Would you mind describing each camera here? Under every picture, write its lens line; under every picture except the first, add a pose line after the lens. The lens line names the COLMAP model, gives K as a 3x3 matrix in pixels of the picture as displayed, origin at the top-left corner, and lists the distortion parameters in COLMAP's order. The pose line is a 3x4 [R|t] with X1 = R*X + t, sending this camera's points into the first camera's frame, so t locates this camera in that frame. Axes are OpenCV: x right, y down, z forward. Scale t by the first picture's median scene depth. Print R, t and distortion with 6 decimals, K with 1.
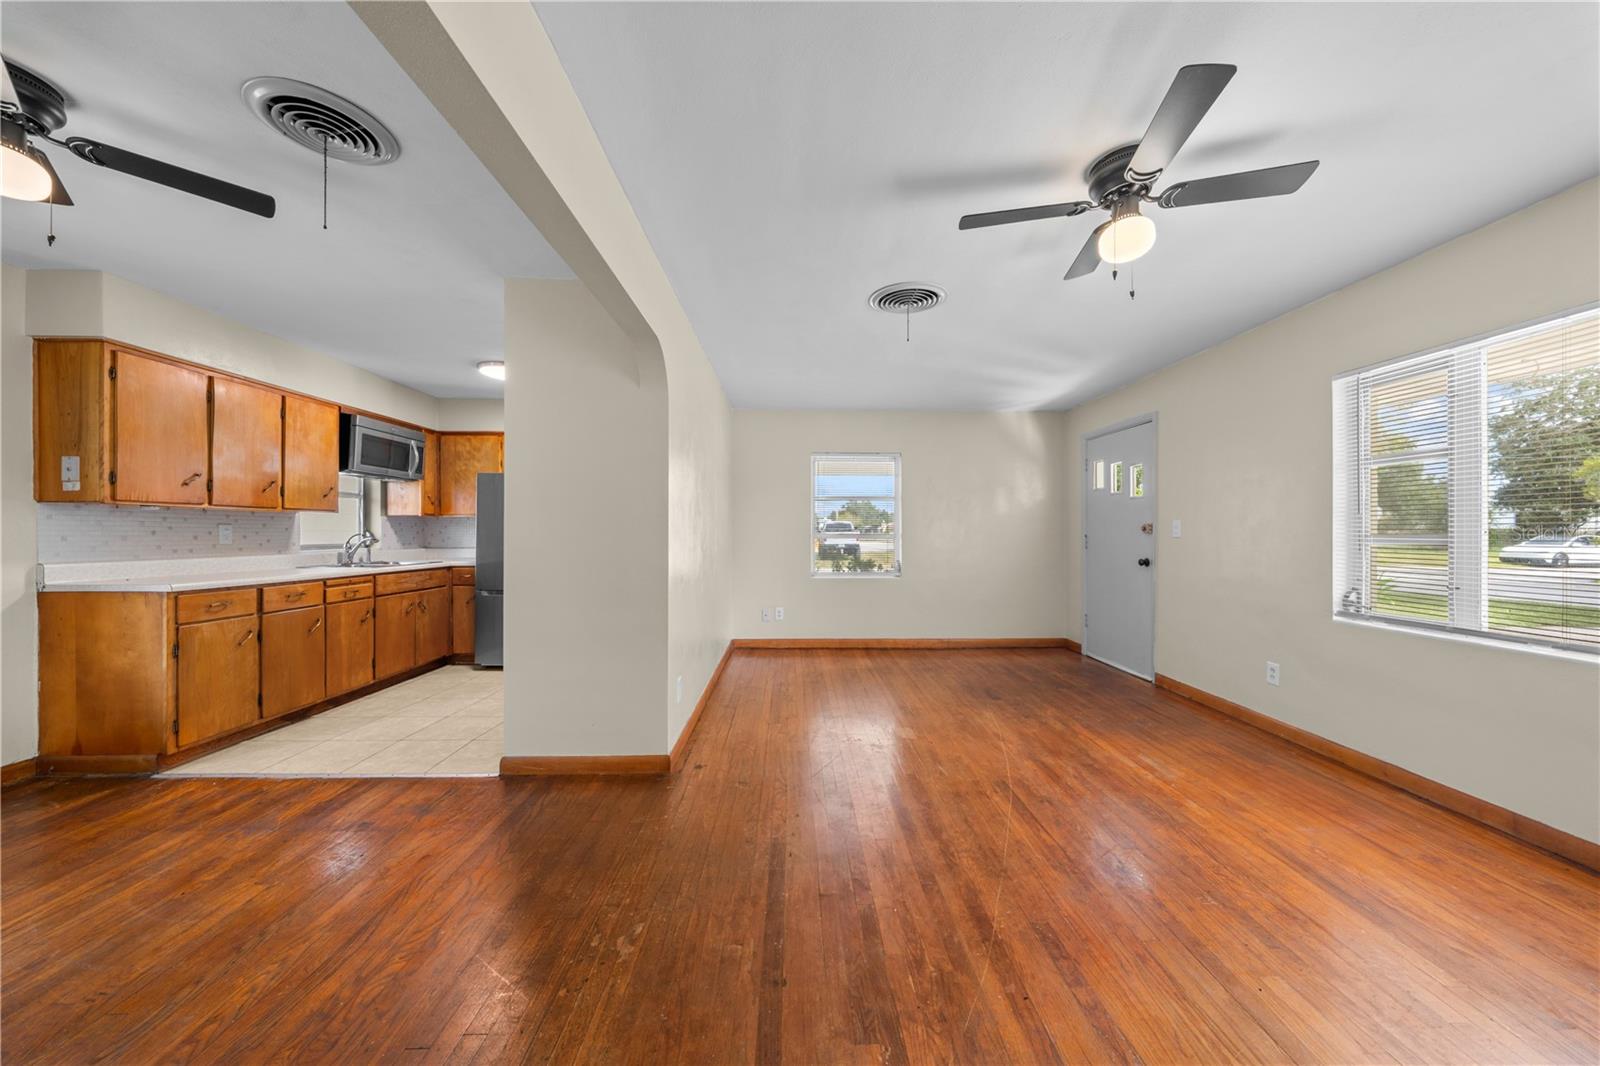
lens RADIAL K [[546.4, 0, 797.4], [0, 546.4, 531.5], [0, 0, 1]] dist [-0.001089, 0.000082]
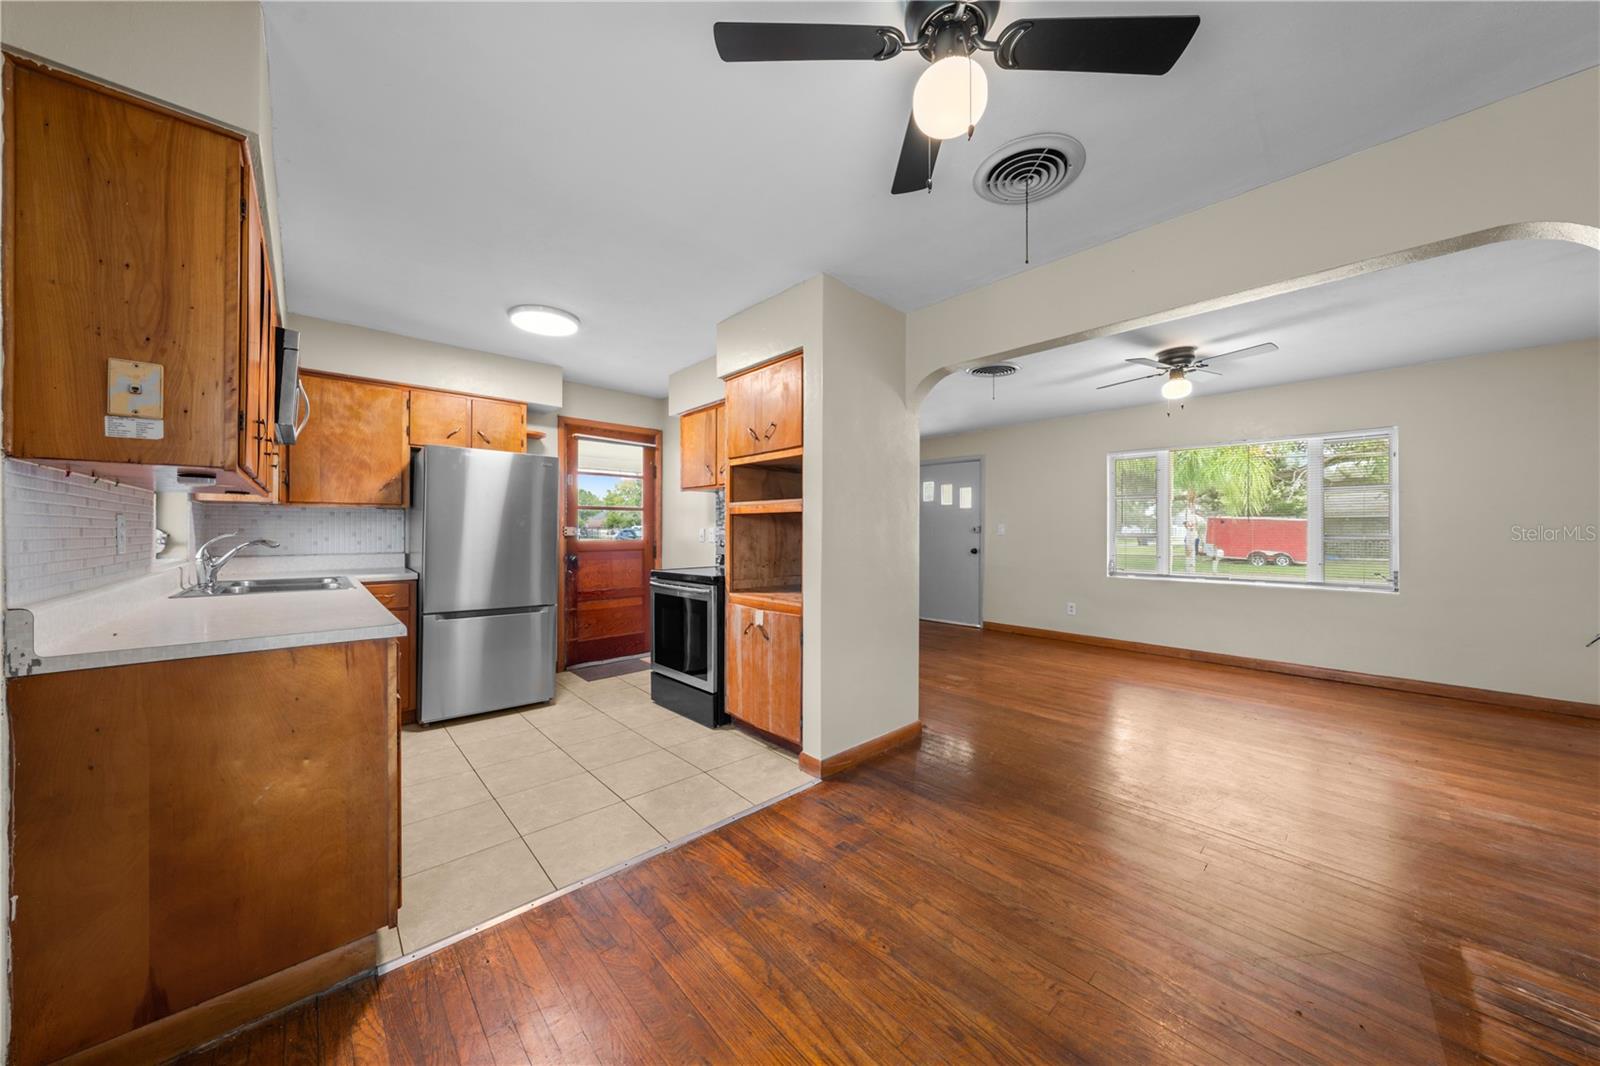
lens RADIAL K [[542.8, 0, 803.1], [0, 542.8, 528.7], [0, 0, 1]] dist [-0.001146, 0.000043]
pose [[0.740869, 0.005031, 0.671630, -1.183624], [-0.003800, 0.999987, -0.003298, -0.001220], [-0.671638, -0.000109, 0.740879, 0.290888]]
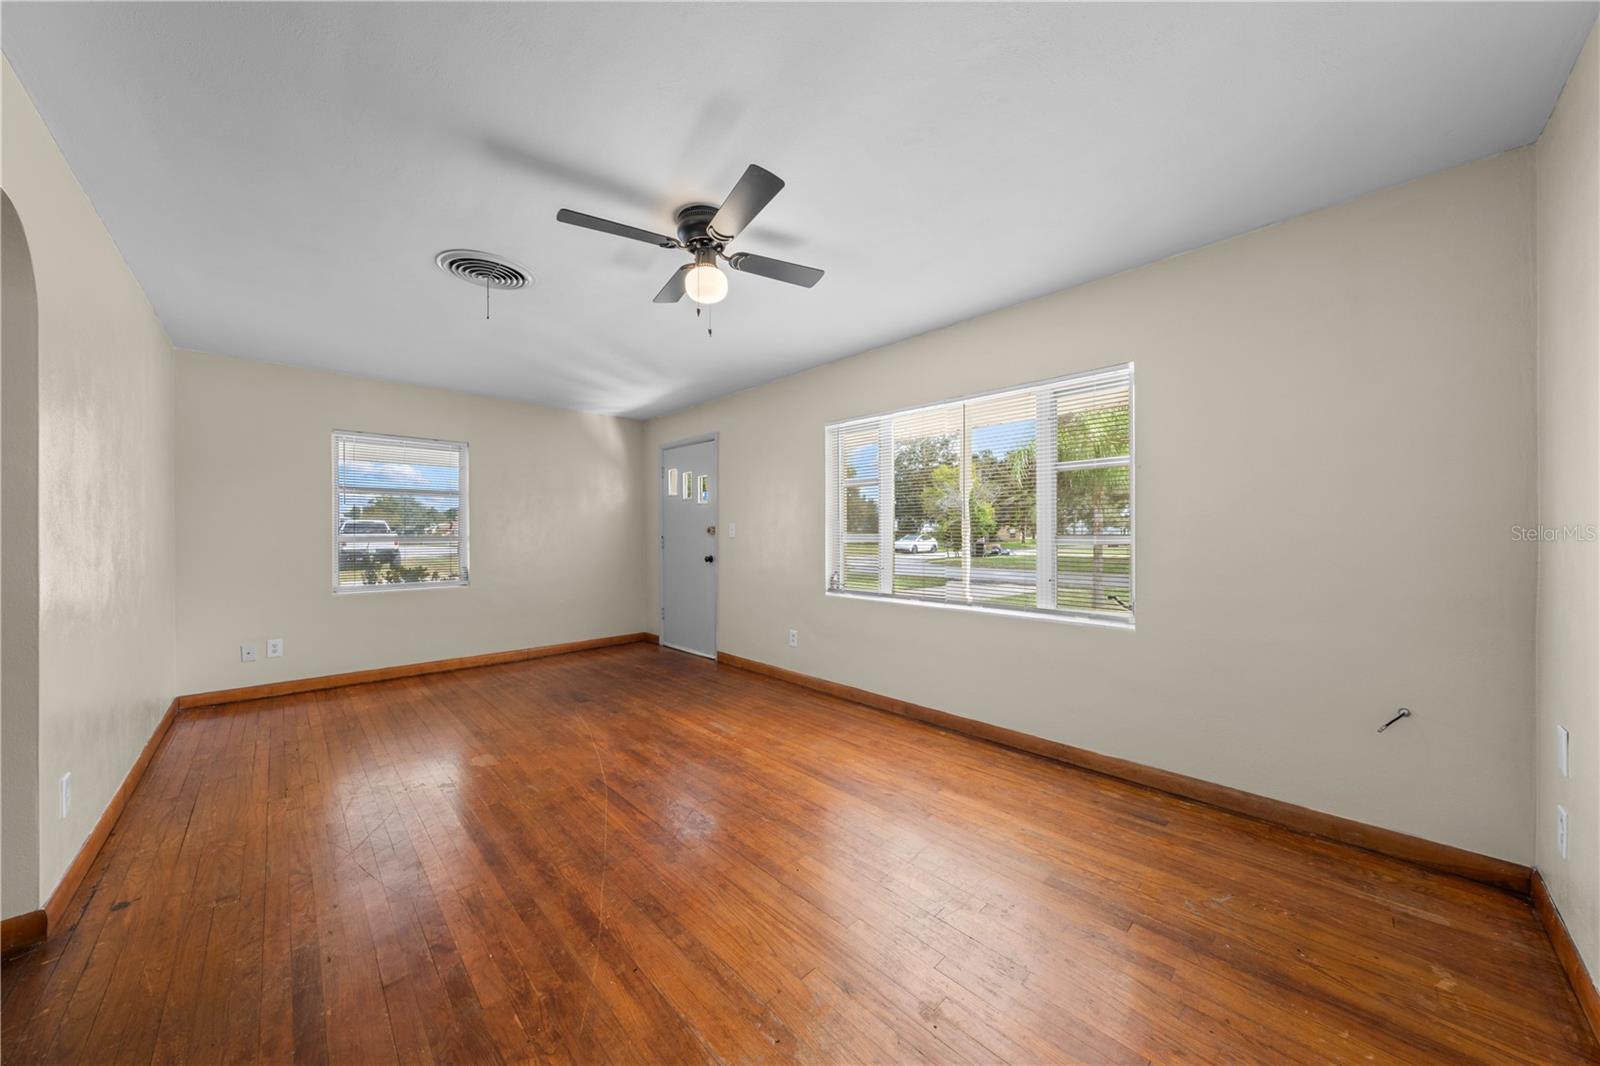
lens RADIAL K [[549.2, 0, 803.4], [0, 549.2, 534.6], [0, 0, 1]] dist [-0.000336, 0.000003]
pose [[0.731087, -0.004244, 0.682271, -0.035716], [0.002381, 0.999990, 0.003670, -0.000031], [-0.682280, -0.001059, 0.731090, -0.004583]]
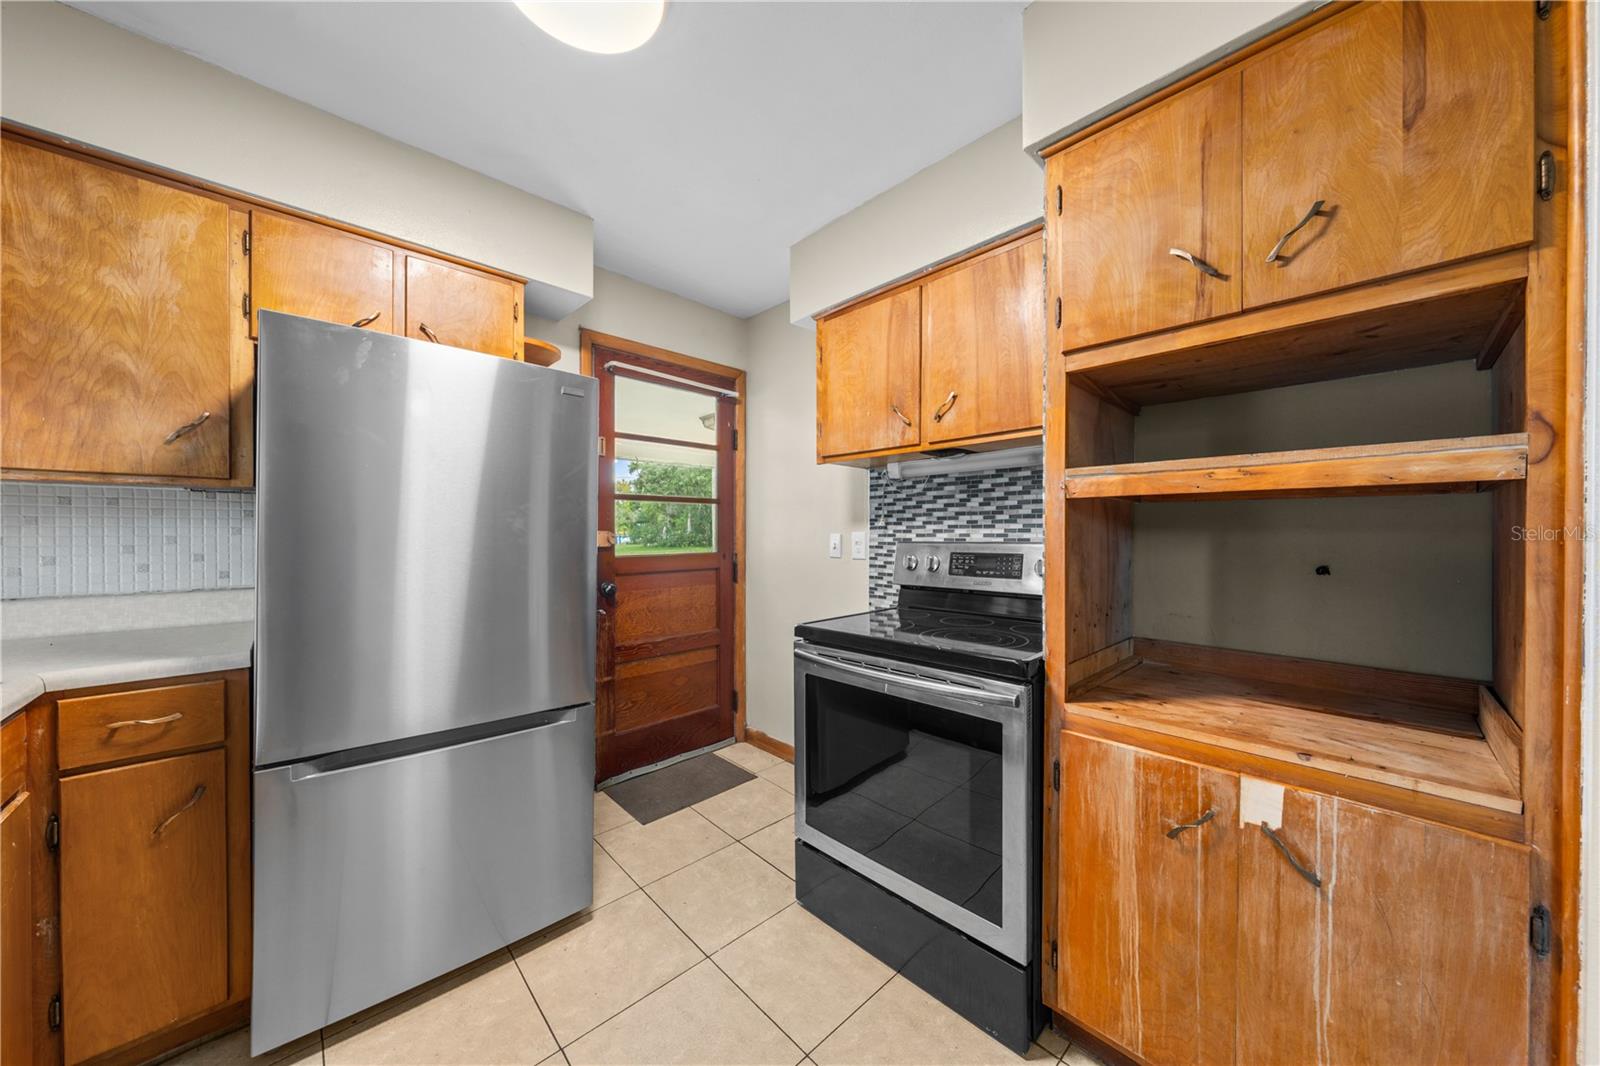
lens RADIAL K [[546.6, 0, 800.8], [0, 546.6, 535.4], [0, 0, 1]] dist [0.000707, 0.000090]
pose [[0.730522, -0.000831, 0.682889, -0.983513], [-0.002773, 0.999987, 0.004183, -0.006371], [-0.682883, -0.004949, 0.730511, 1.088458]]
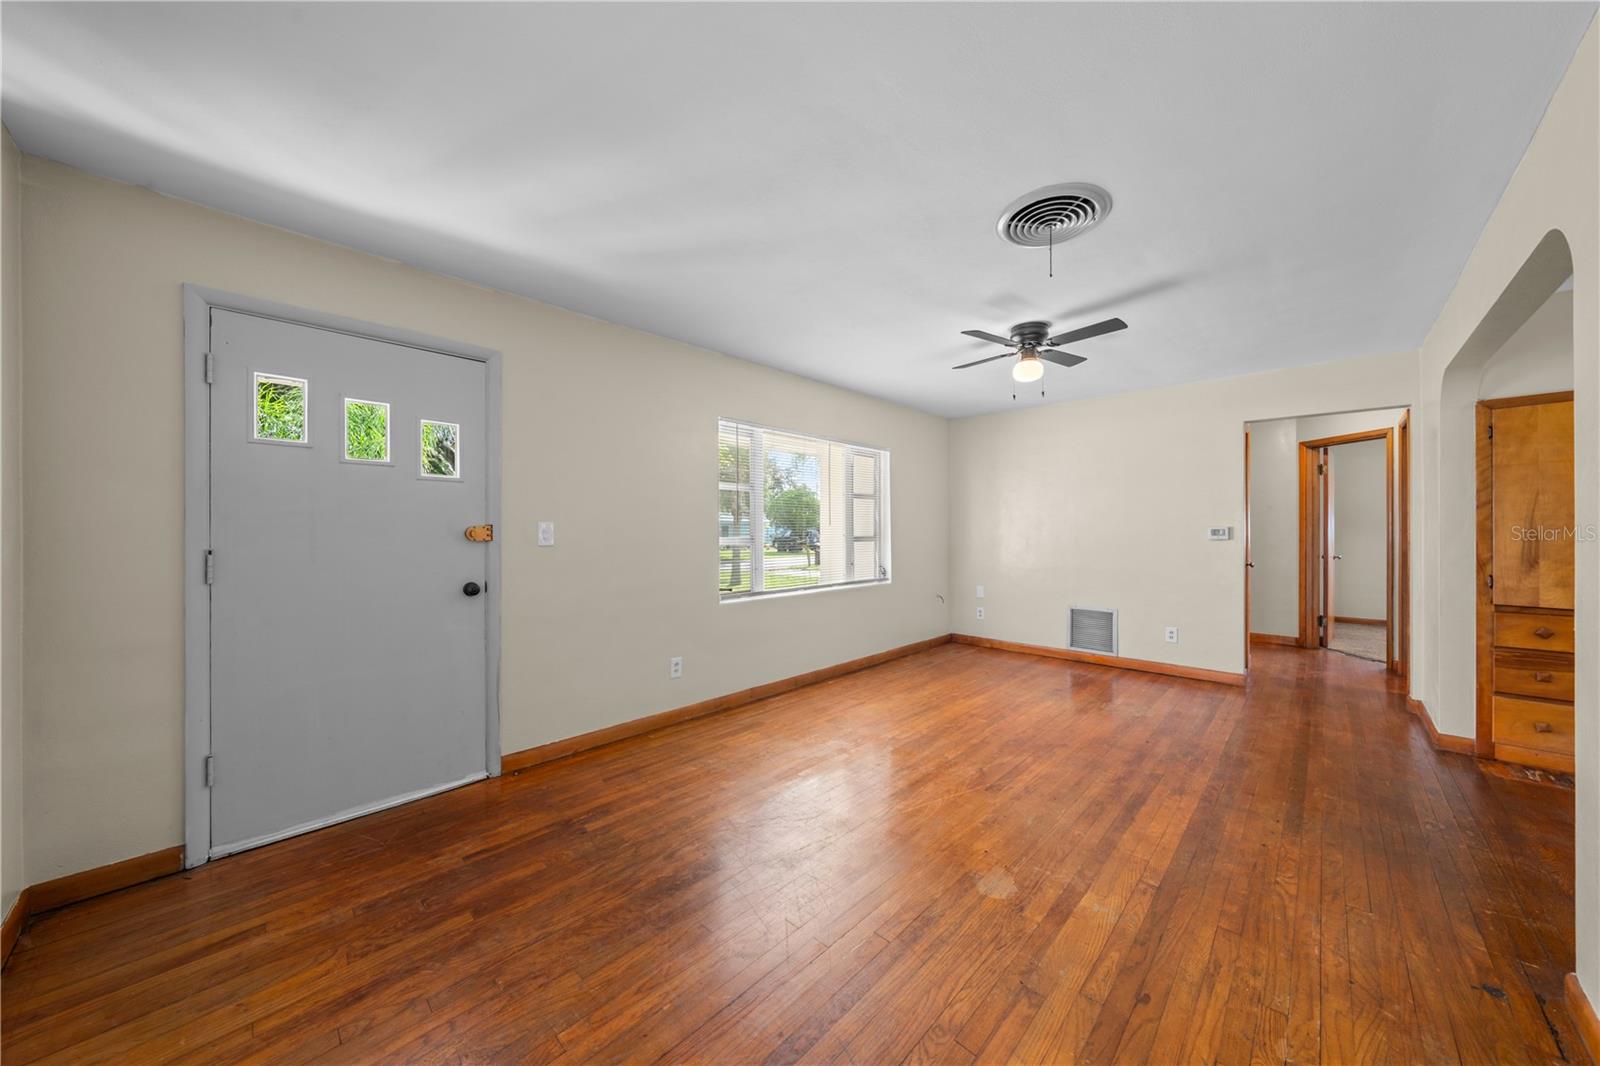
lens RADIAL K [[543.0, 0, 802.7], [0, 543.0, 531.8], [0, 0, 1]] dist [-0.000515, -0.000183]
pose [[-0.714672, 0.001101, 0.699459, -0.070135], [0.000877, 0.999999, -0.000678, -0.009868], [-0.699460, 0.000129, -0.714672, 1.833622]]
